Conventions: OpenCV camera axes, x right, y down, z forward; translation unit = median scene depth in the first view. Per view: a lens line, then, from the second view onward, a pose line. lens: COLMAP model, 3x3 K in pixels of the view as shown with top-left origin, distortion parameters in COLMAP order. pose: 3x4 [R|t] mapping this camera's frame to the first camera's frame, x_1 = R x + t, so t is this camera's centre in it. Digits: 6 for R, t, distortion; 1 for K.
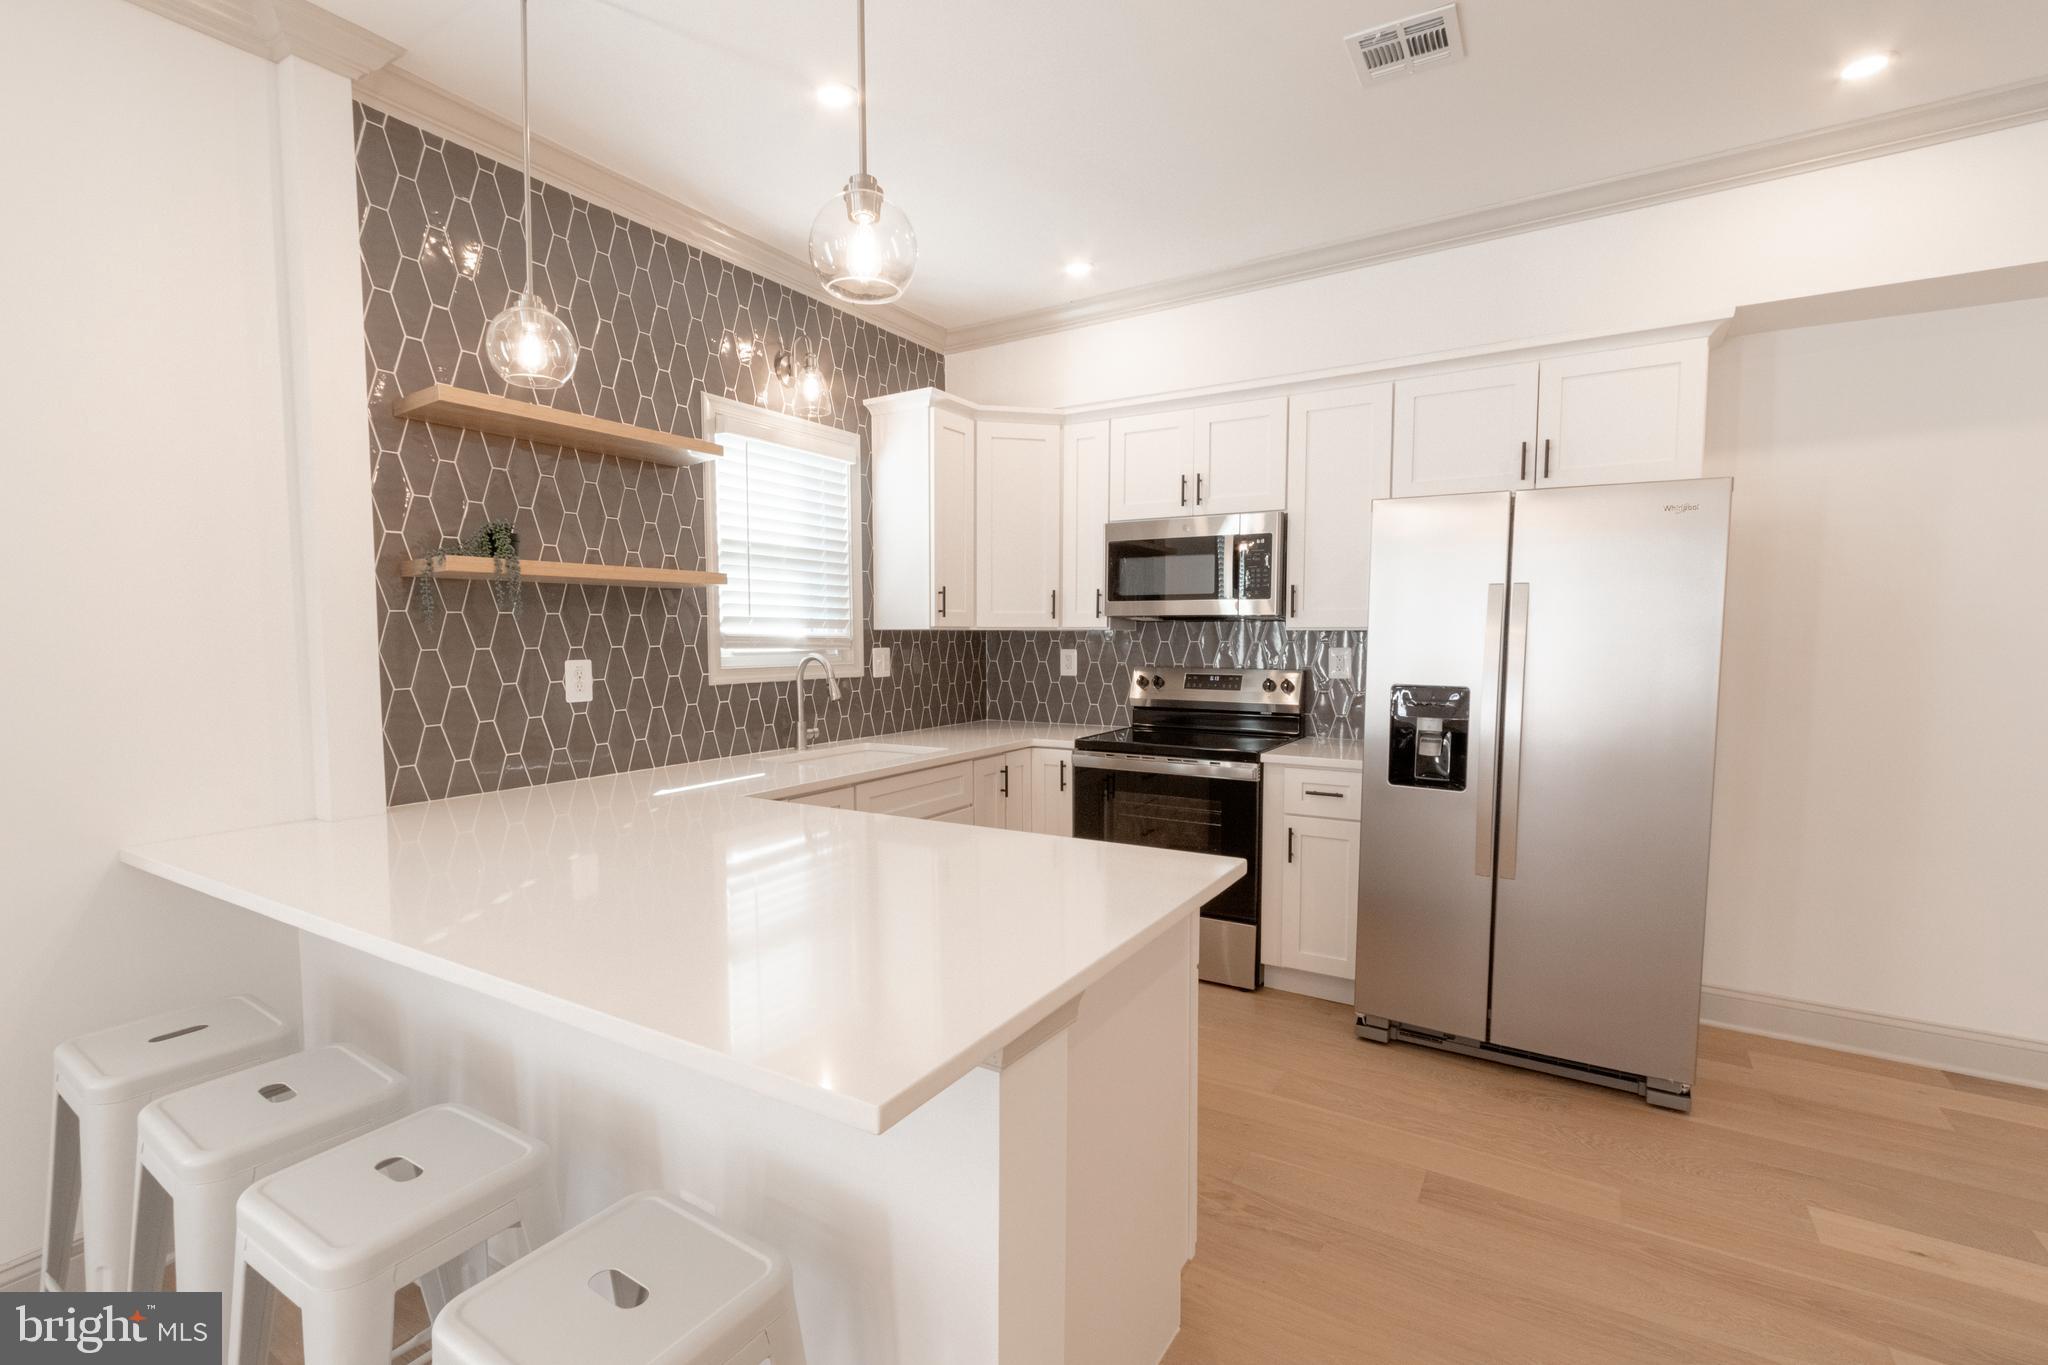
lens RADIAL K [[938.1, 0, 999.2], [0, 938.1, 692.9], [0, 0, 1]] dist [0.012240, -0.002033]
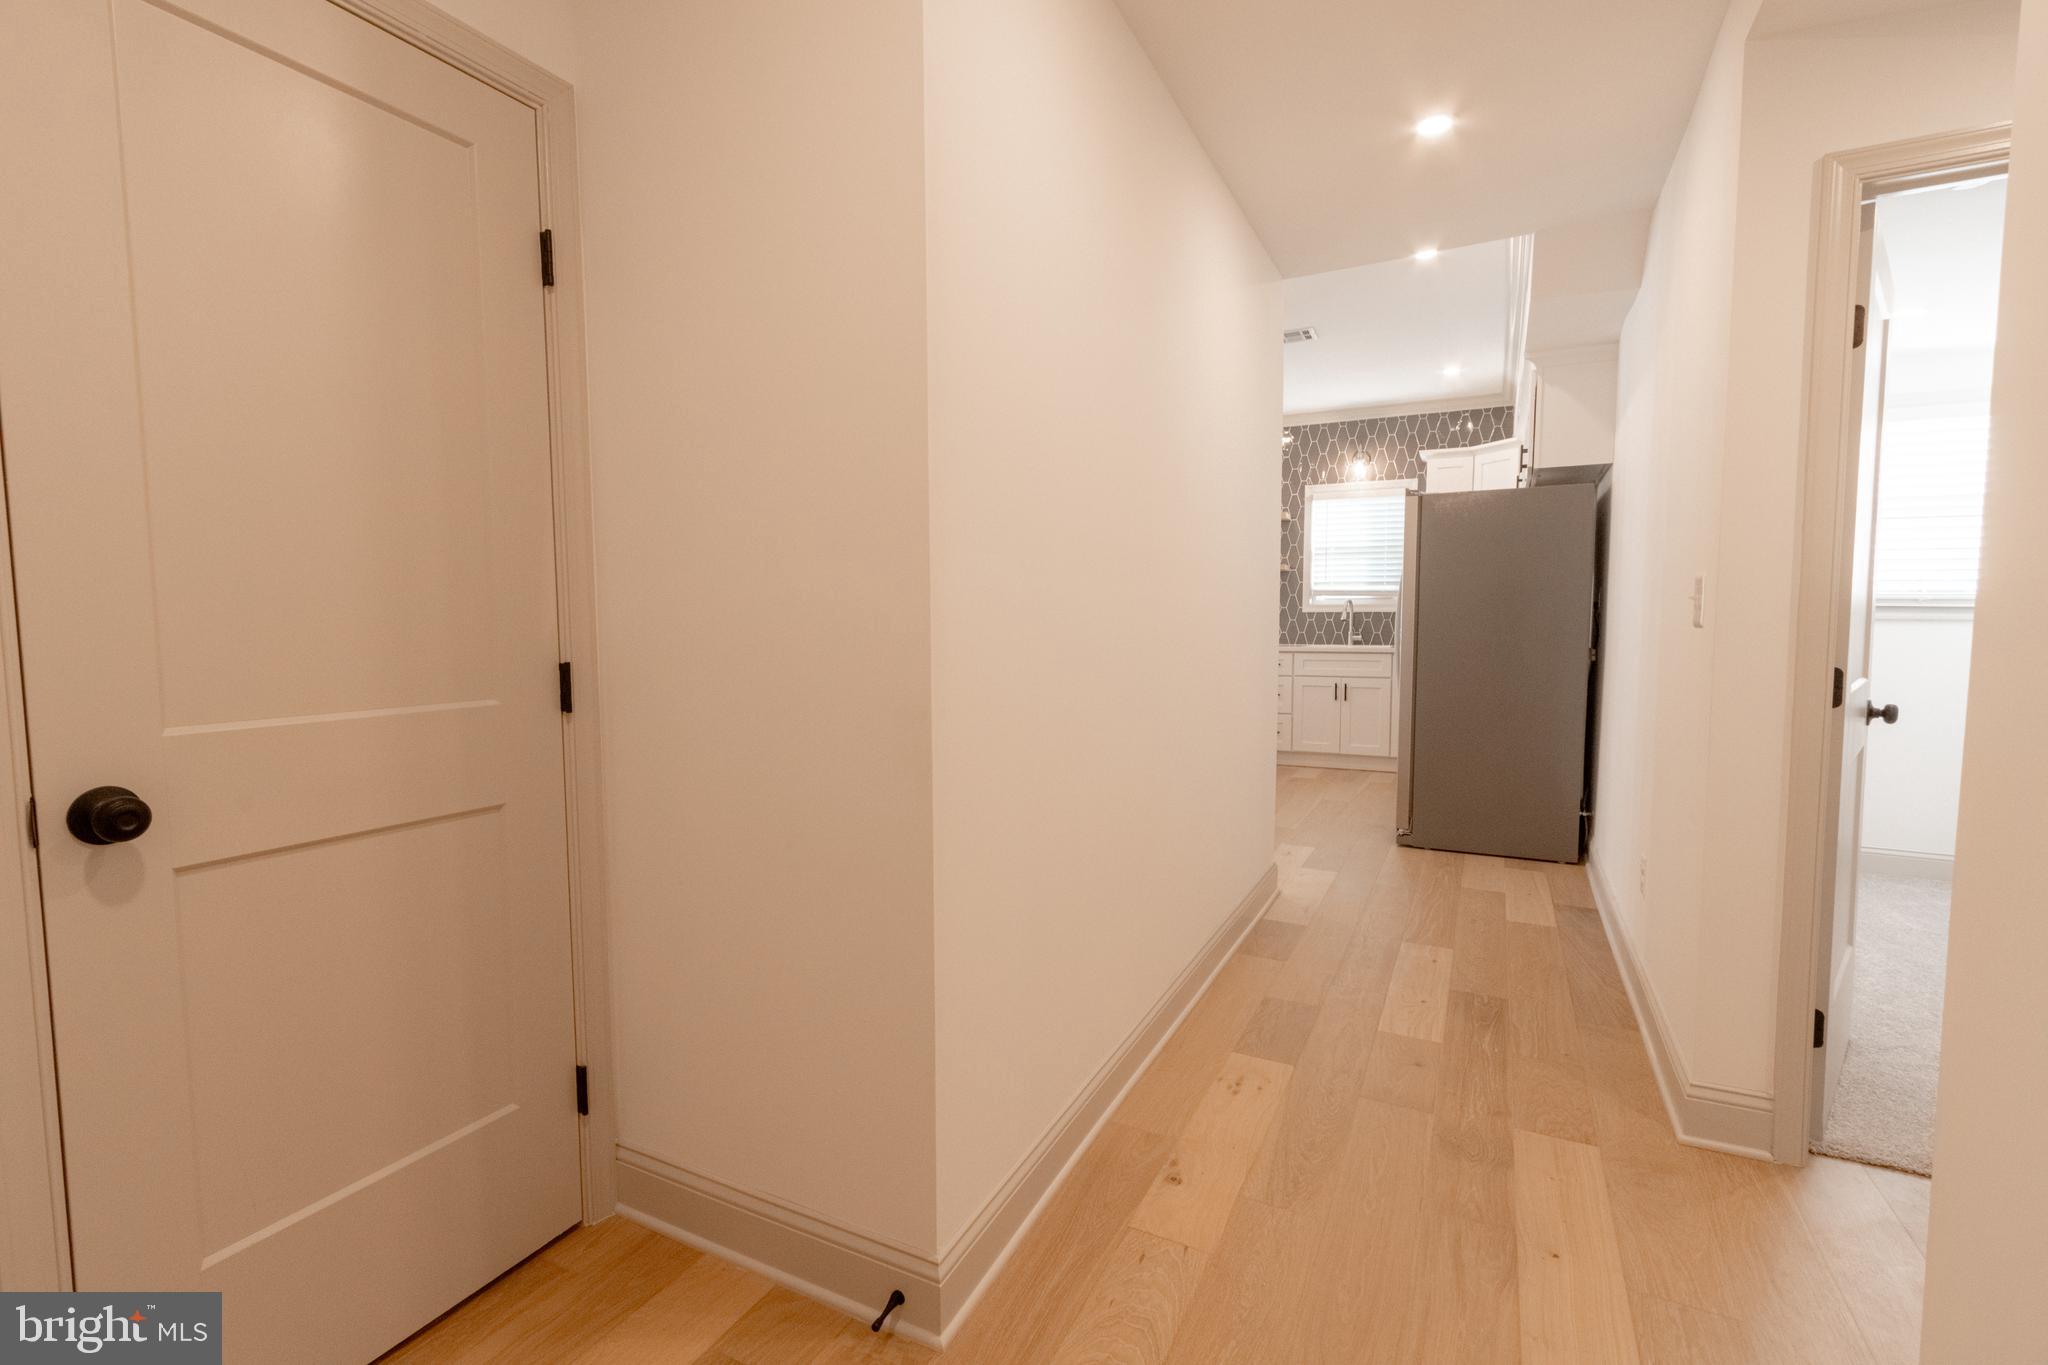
lens RADIAL K [[938.1, 0, 1005.4], [0, 938.1, 683.6], [0, 0, 1]] dist [0.012240, -0.002033]
pose [[0.089962, 0.074569, -0.993150, 1.945855], [-0.060480, 0.995762, 0.069287, 0.051360], [0.994107, 0.053833, 0.094091, 0.067695]]
